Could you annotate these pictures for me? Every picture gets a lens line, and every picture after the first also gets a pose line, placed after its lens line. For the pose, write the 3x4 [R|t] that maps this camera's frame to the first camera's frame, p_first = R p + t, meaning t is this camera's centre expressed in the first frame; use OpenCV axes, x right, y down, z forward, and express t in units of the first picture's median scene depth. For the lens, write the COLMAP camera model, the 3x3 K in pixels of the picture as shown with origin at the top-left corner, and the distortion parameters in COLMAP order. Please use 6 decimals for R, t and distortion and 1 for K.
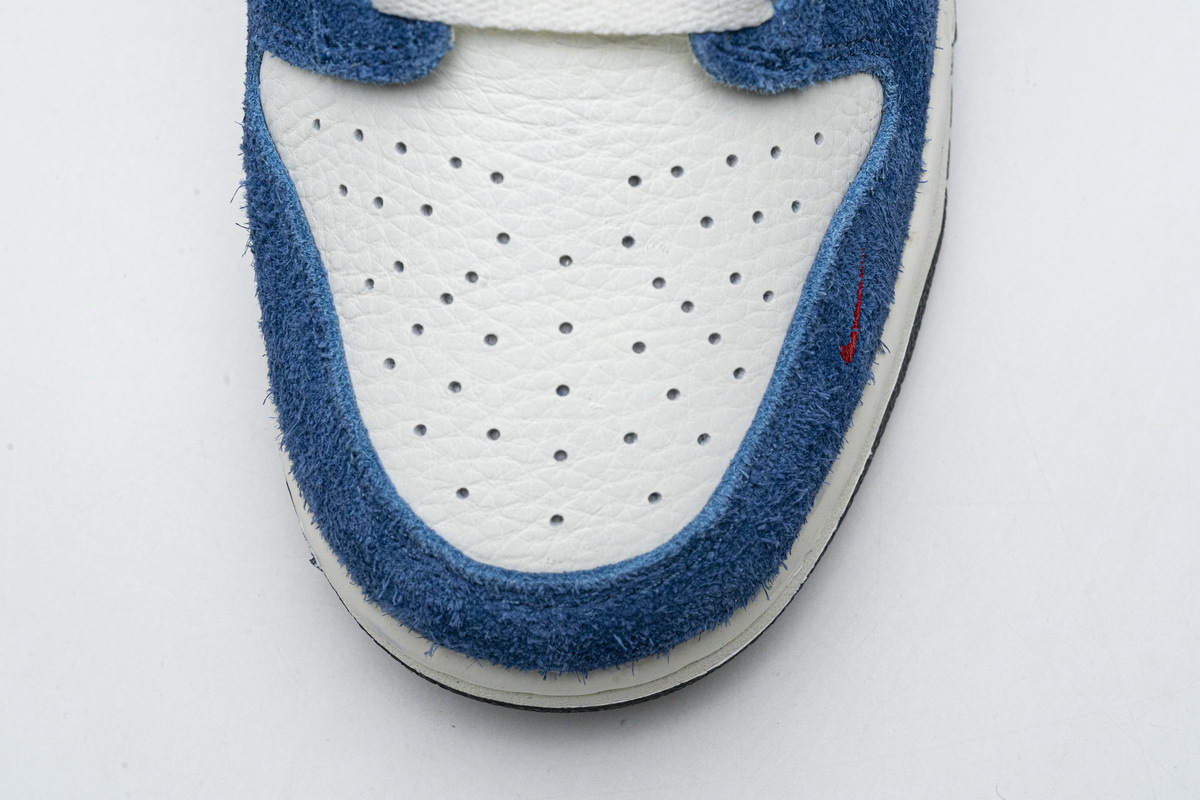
lens RADIAL K [[2319.1, 0, 601.1], [0, 2319.1, 401.6], [0, 0, 1]] dist [0.012543, 0.000000]
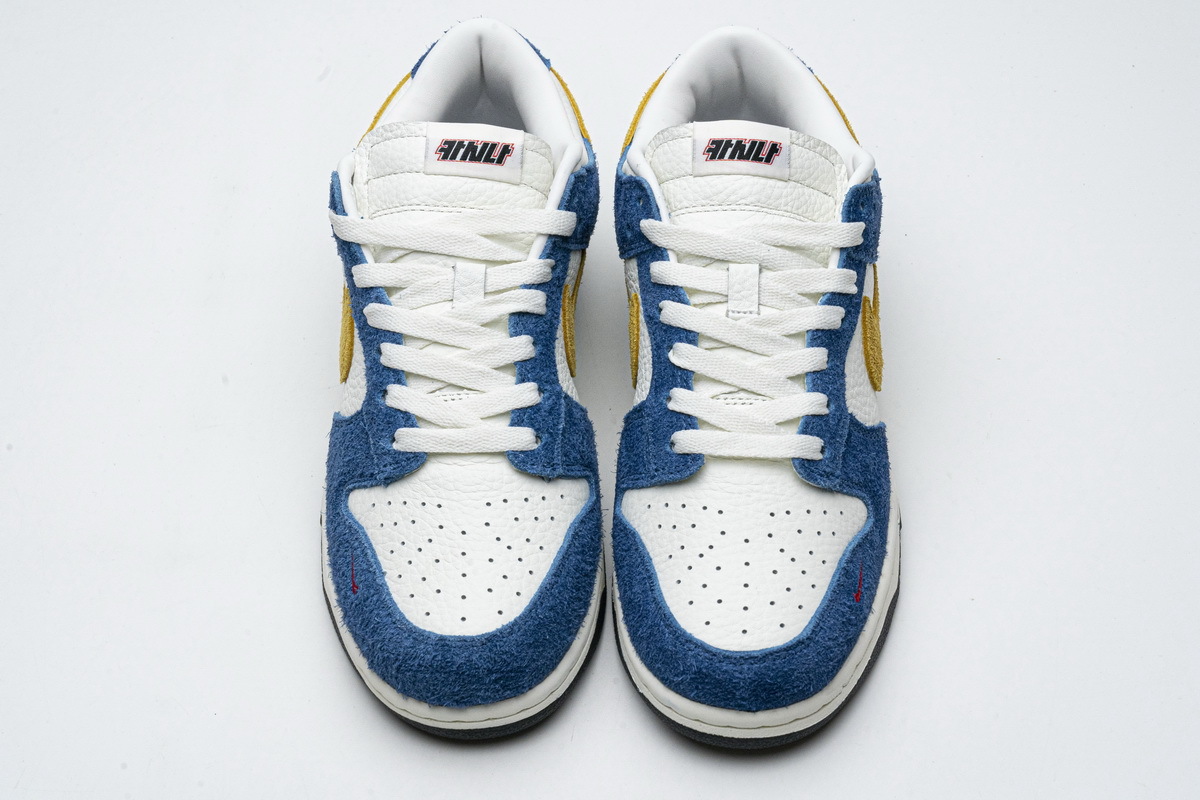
lens RADIAL K [[2319.1, 0, 600.1], [0, 2319.1, 399.2], [0, 0, 1]] dist [0.012543, 0.000000]
pose [[0.999629, 0.005681, -0.026633, -0.111928], [-0.018447, 0.860684, -0.508805, 1.138551], [0.020032, 0.509108, 0.860469, -1.347078]]
